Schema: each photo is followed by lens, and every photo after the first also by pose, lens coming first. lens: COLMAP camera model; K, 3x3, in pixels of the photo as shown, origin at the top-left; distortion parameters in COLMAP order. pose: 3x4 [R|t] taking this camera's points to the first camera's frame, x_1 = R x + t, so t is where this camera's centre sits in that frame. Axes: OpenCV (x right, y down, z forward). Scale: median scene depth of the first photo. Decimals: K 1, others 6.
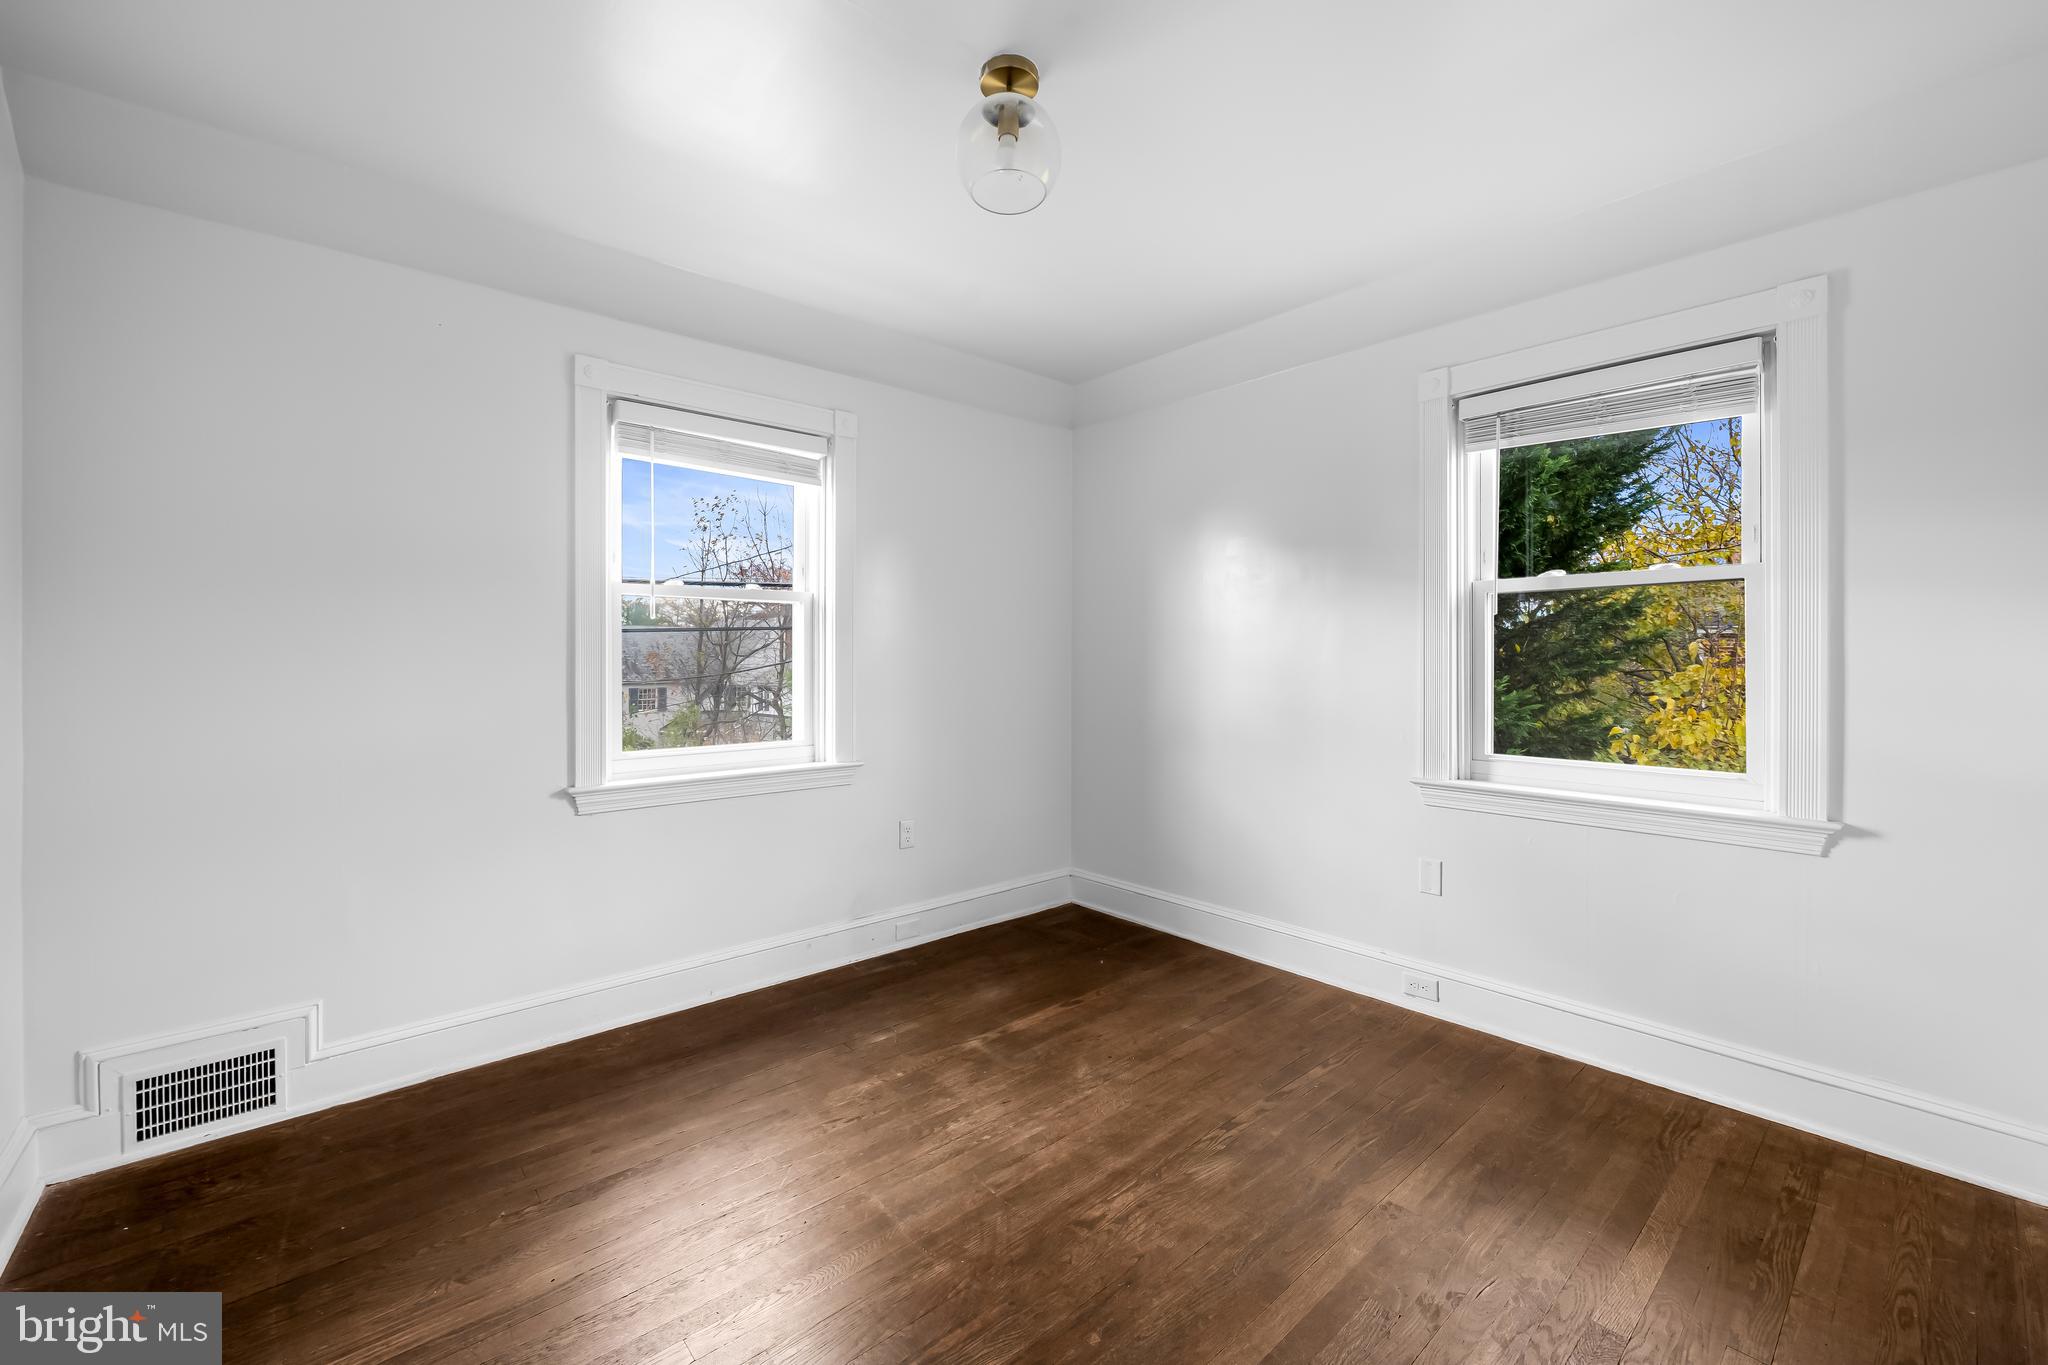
lens RADIAL K [[829.7, 0, 1027.1], [0, 829.7, 654.0], [0, 0, 1]] dist [-0.004861, 0.000138]
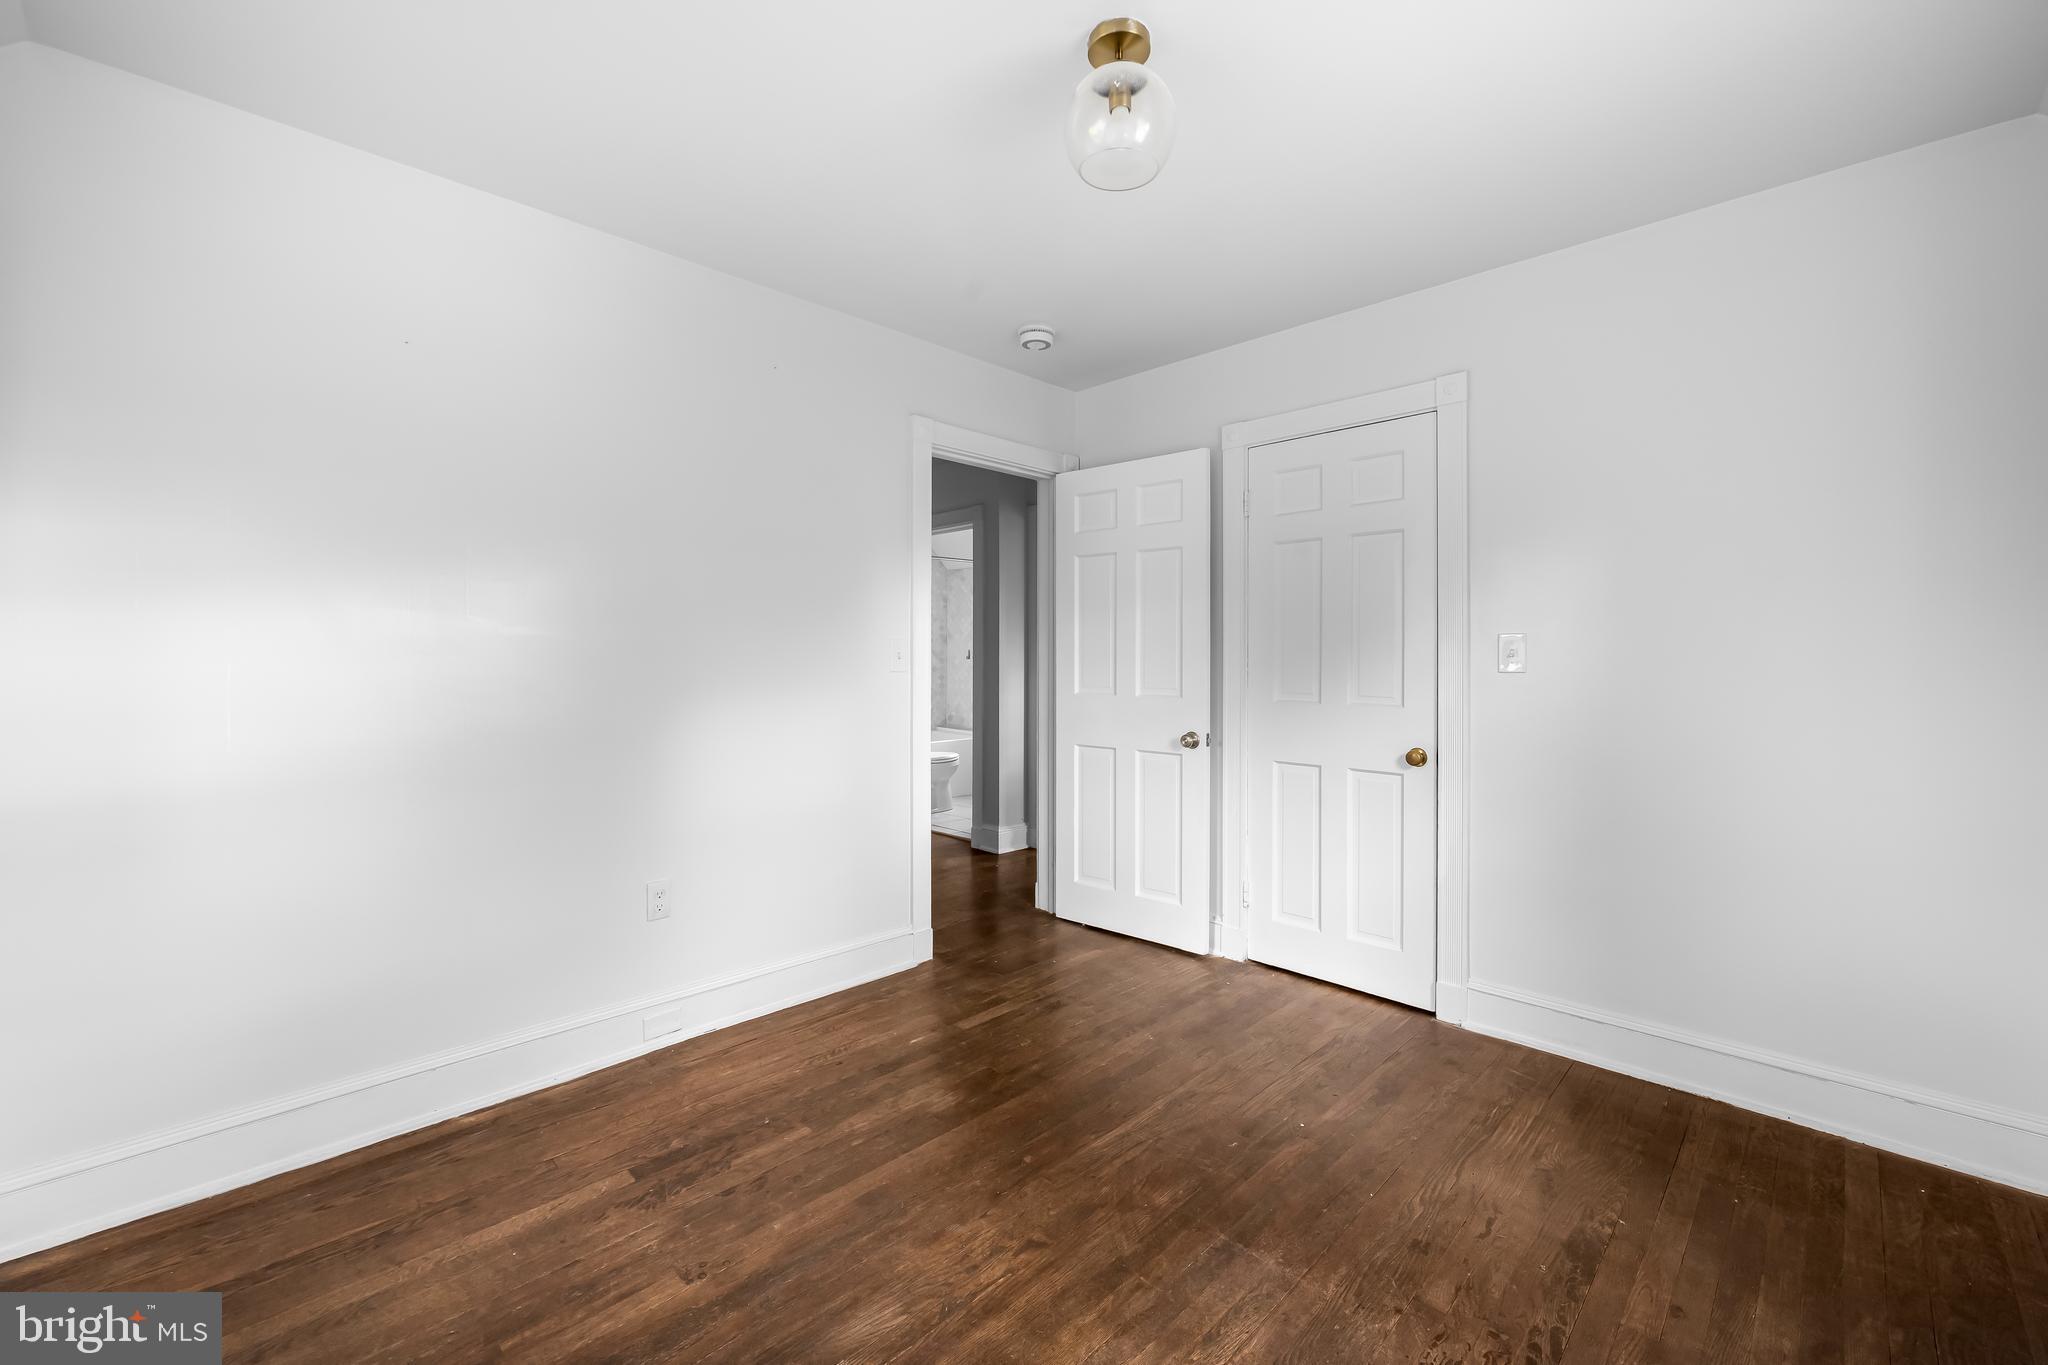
lens RADIAL K [[829.7, 0, 1027.1], [0, 829.7, 654.0], [0, 0, 1]] dist [-0.004861, 0.000138]
pose [[-0.997646, -0.002131, -0.068542, 0.144971], [-0.002027, 0.999997, -0.001580, 0.000216], [0.068545, -0.001438, -0.997647, 1.927515]]
